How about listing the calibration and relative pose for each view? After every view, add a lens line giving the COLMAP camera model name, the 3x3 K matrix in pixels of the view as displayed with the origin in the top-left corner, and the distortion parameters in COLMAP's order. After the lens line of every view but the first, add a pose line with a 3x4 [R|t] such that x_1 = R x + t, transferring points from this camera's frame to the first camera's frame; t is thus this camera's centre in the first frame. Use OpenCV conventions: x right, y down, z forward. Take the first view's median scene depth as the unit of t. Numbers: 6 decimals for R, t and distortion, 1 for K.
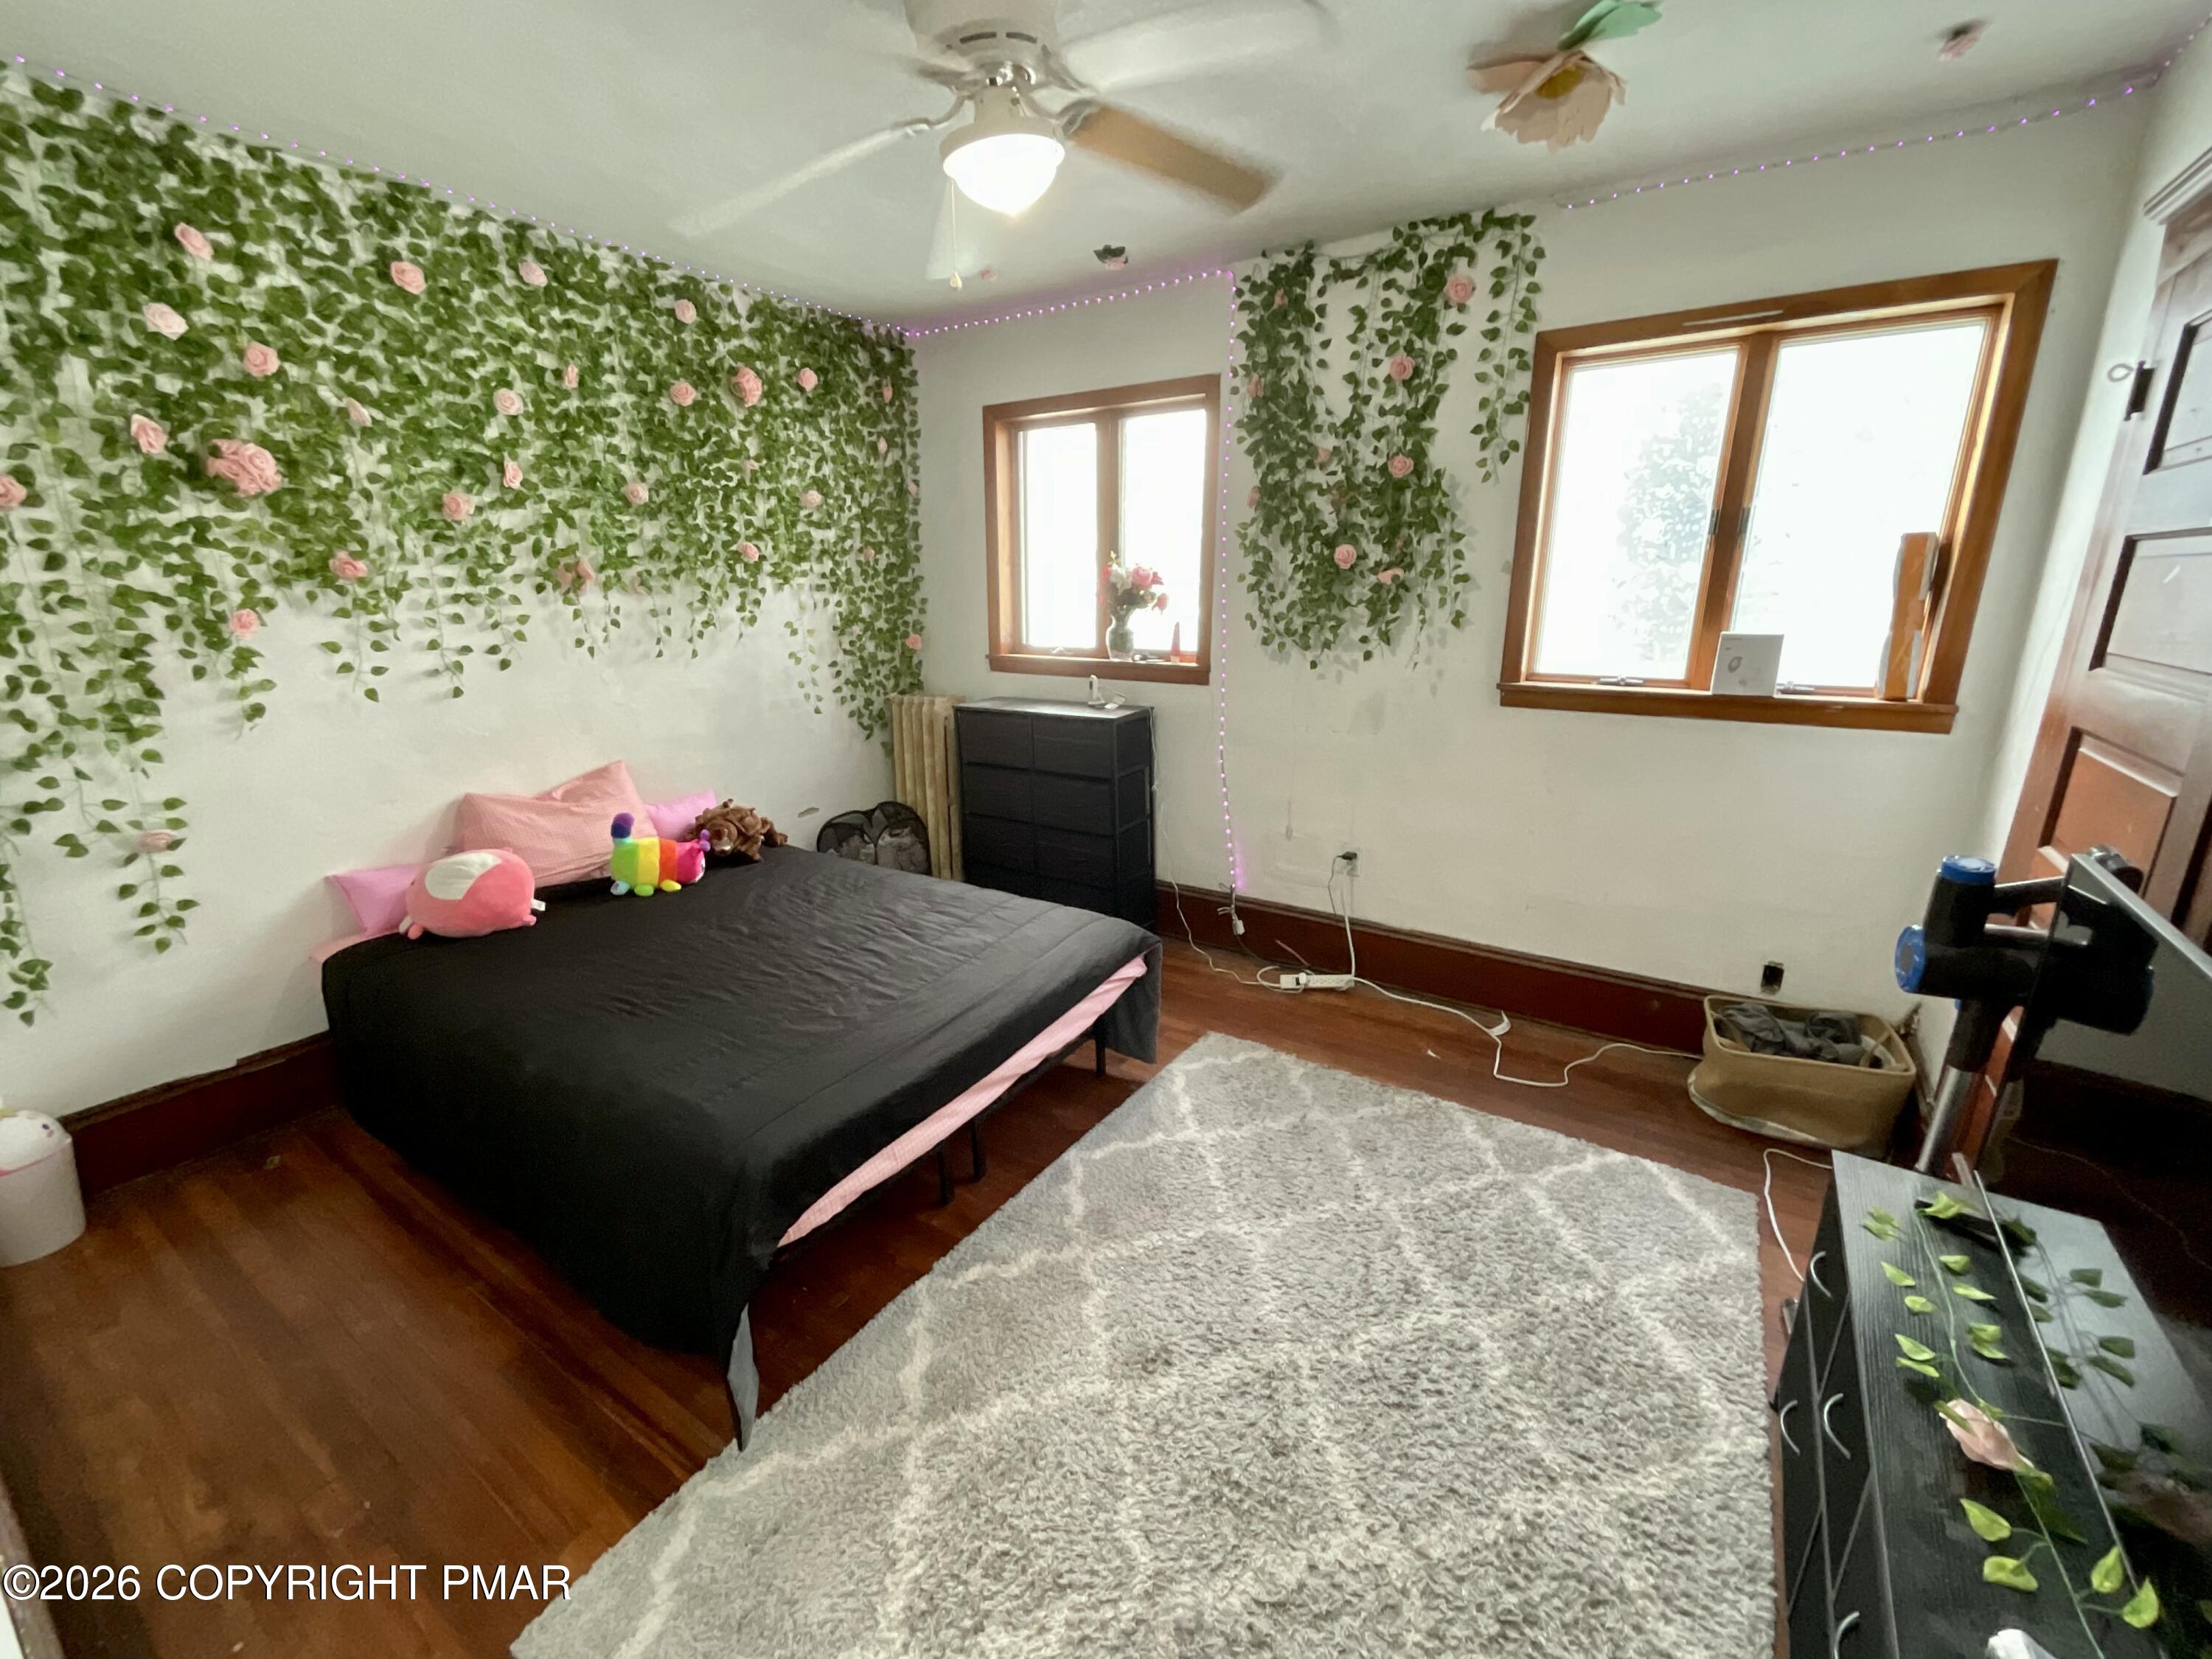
lens RADIAL K [[901.1, 0, 1102.4], [0, 901.1, 826.2], [0, 0, 1]] dist [-0.000238, -0.000537]
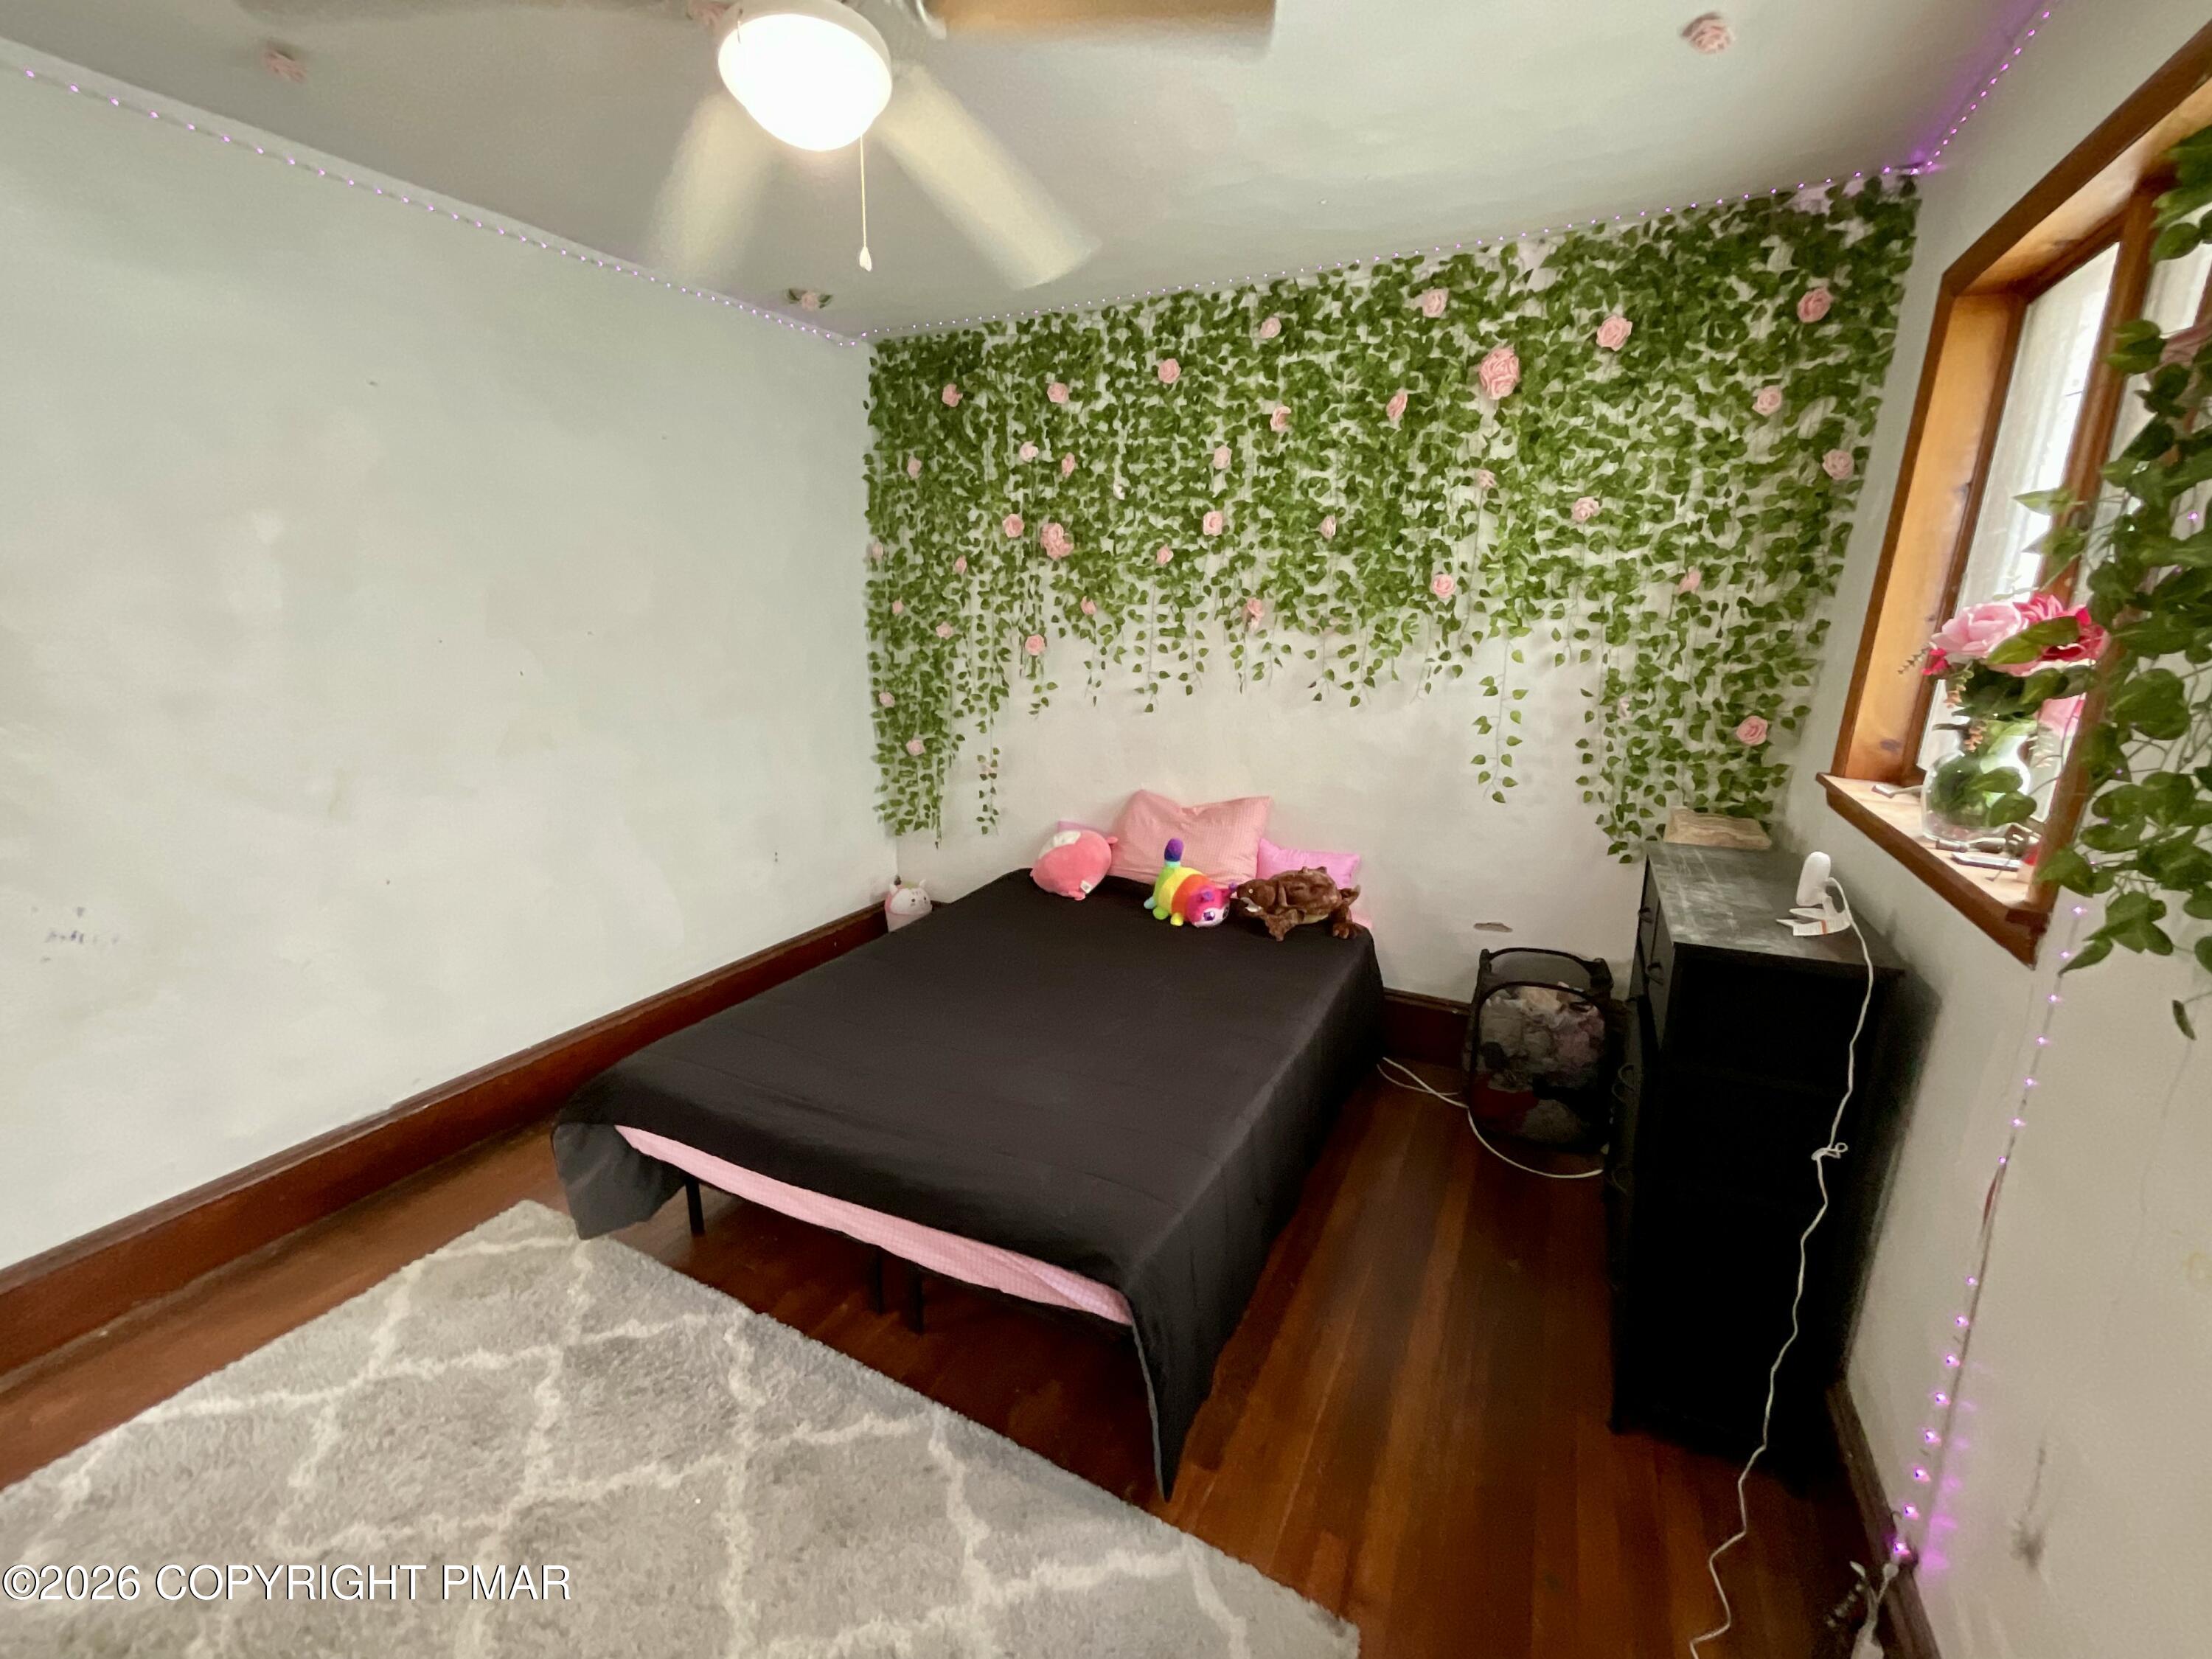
lens RADIAL K [[901.1, 0, 1102.5], [0, 901.1, 826.4], [0, 0, 1]] dist [-0.000238, -0.000537]
pose [[0.100024, 0.239396, -0.965756, 0.431730], [-0.267526, 0.941351, 0.205638, -0.203131], [0.958345, 0.237797, 0.158202, 0.686954]]
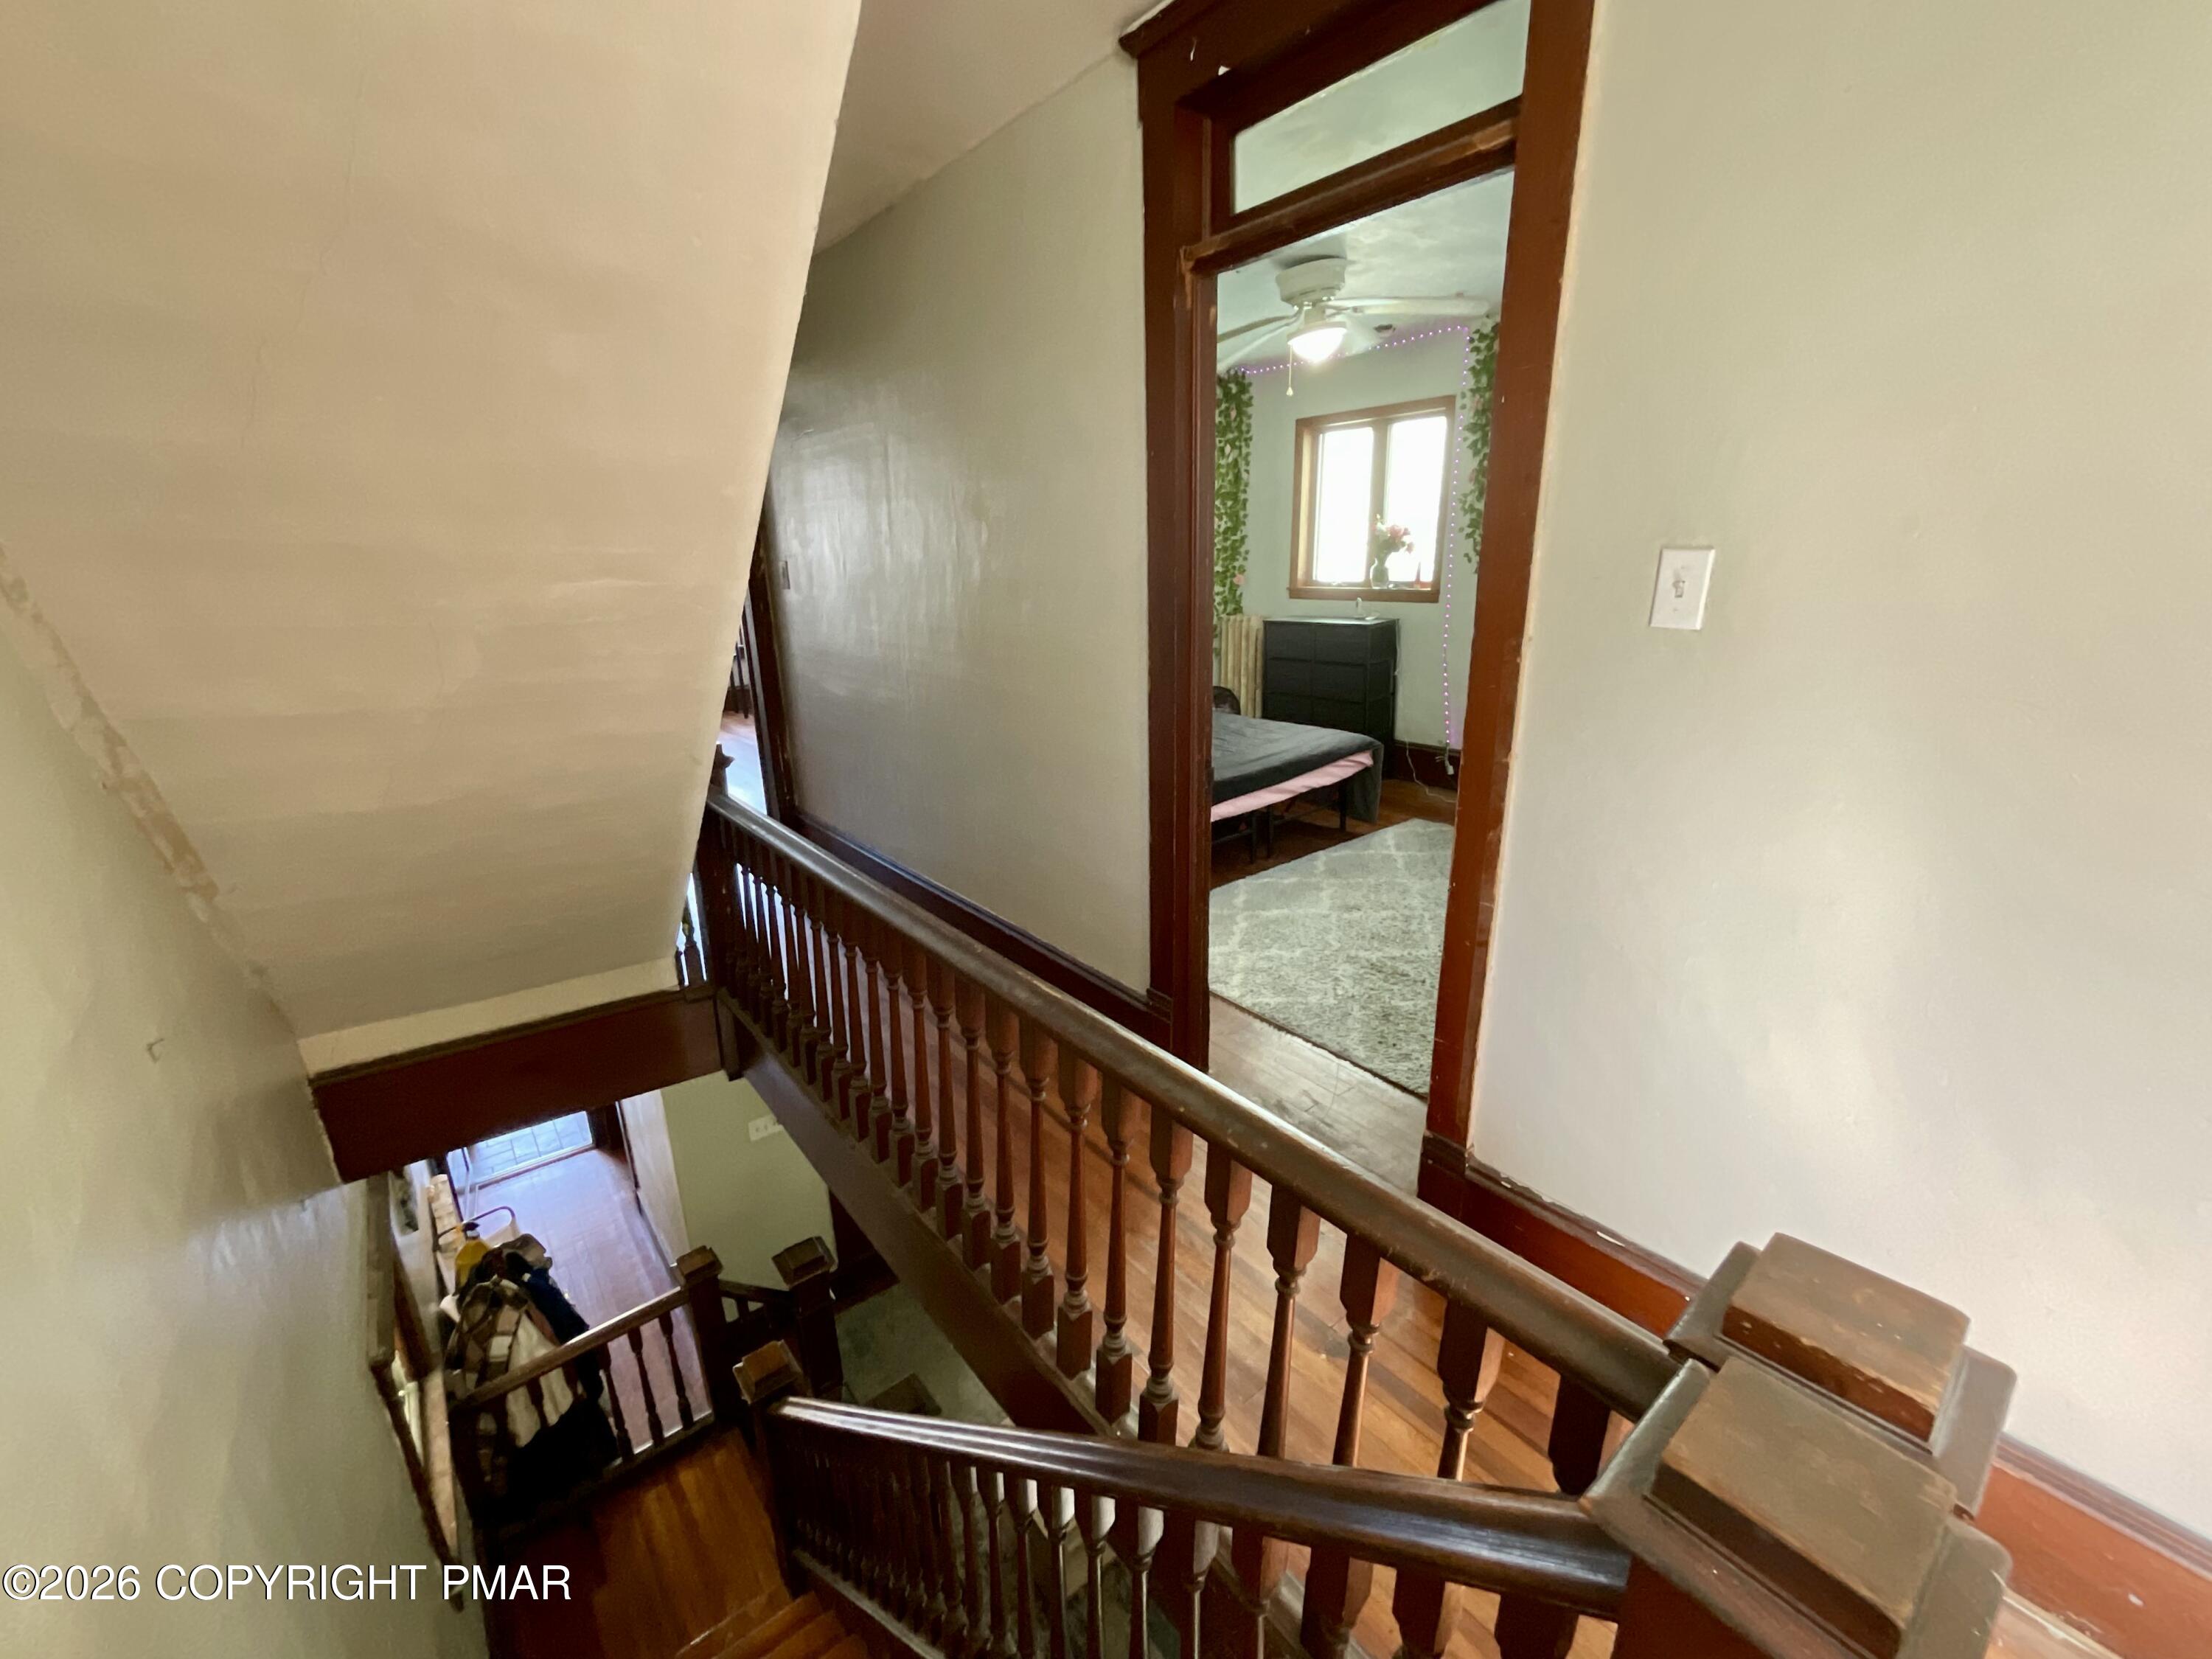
lens RADIAL K [[901.1, 0, 1108.0], [0, 901.1, 825.0], [0, 0, 1]] dist [-0.000238, -0.000537]
pose [[0.952961, 0.066617, -0.295682, 0.069993], [-0.055080, 0.997366, 0.047185, 0.188153], [0.298046, -0.028679, 0.954121, -0.661886]]
